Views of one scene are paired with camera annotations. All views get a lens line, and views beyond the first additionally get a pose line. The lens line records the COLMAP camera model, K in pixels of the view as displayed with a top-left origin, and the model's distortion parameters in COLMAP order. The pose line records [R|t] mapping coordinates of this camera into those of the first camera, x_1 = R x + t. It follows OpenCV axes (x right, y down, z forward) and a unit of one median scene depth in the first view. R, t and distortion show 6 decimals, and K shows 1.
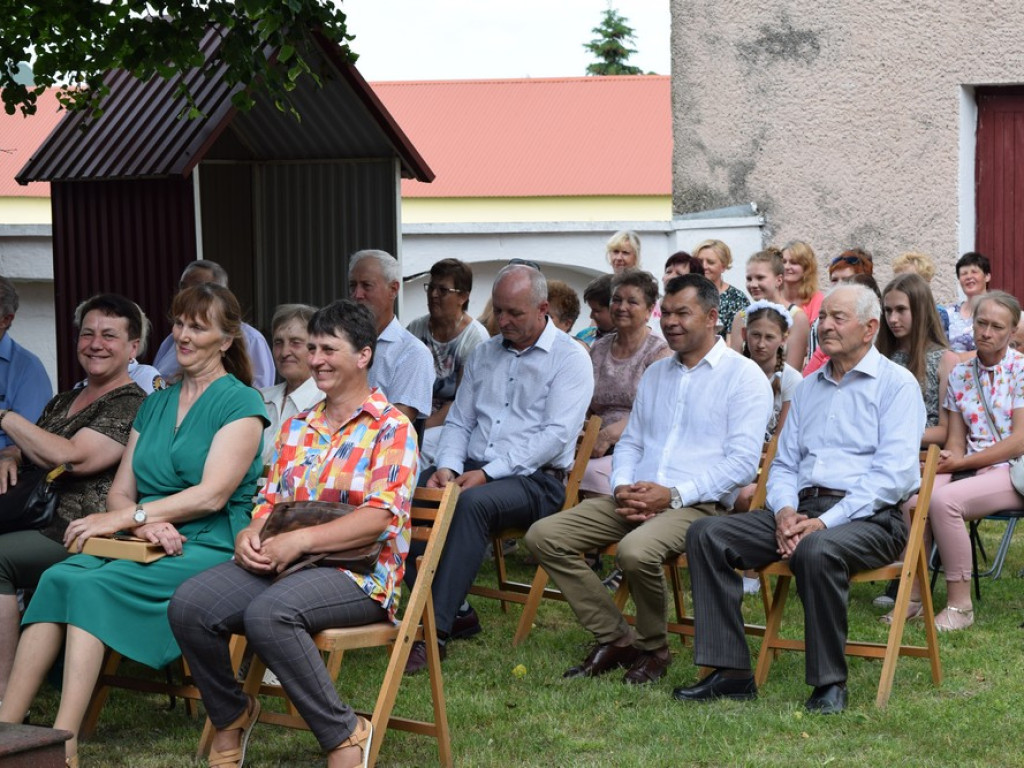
lens RADIAL K [[2388.5, 0, 512.0], [0, 2388.5, 384.0], [0, 0, 1]] dist [0.071297, -0.059564]
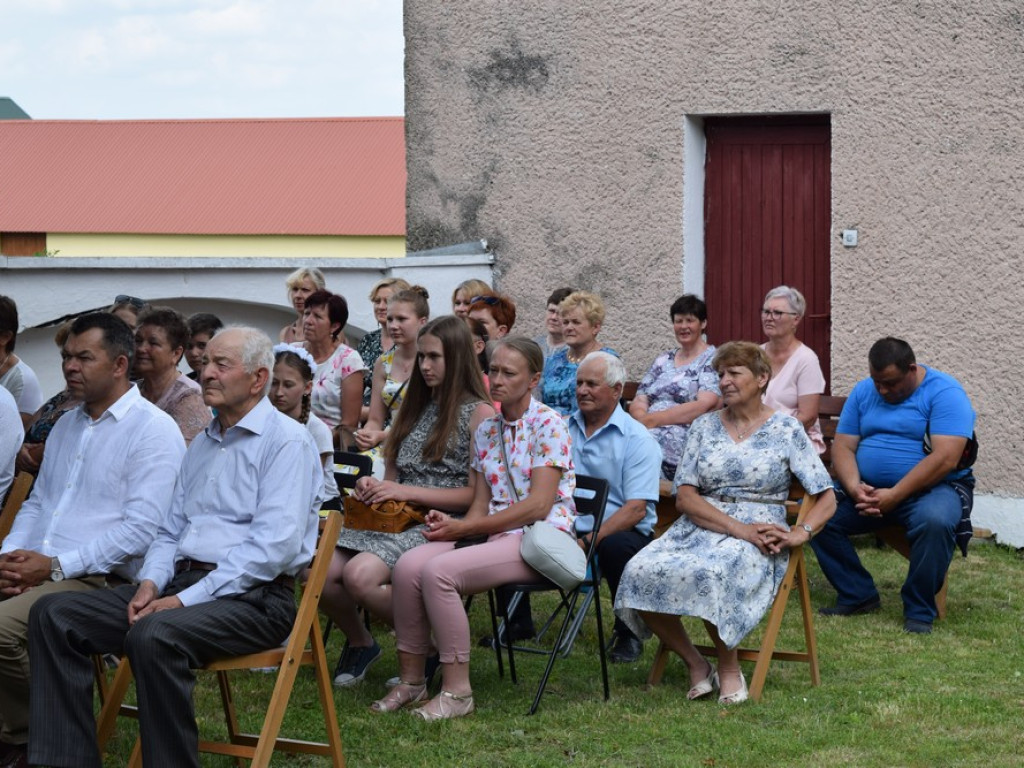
lens RADIAL K [[2388.5, 0, 512.0], [0, 2388.5, 384.0], [0, 0, 1]] dist [0.071297, -0.059564]
pose [[0.999653, 0.011147, -0.023861, 0.141394], [-0.011549, 0.999793, -0.016778, -0.003957], [0.023669, 0.017047, 0.999574, 0.070848]]
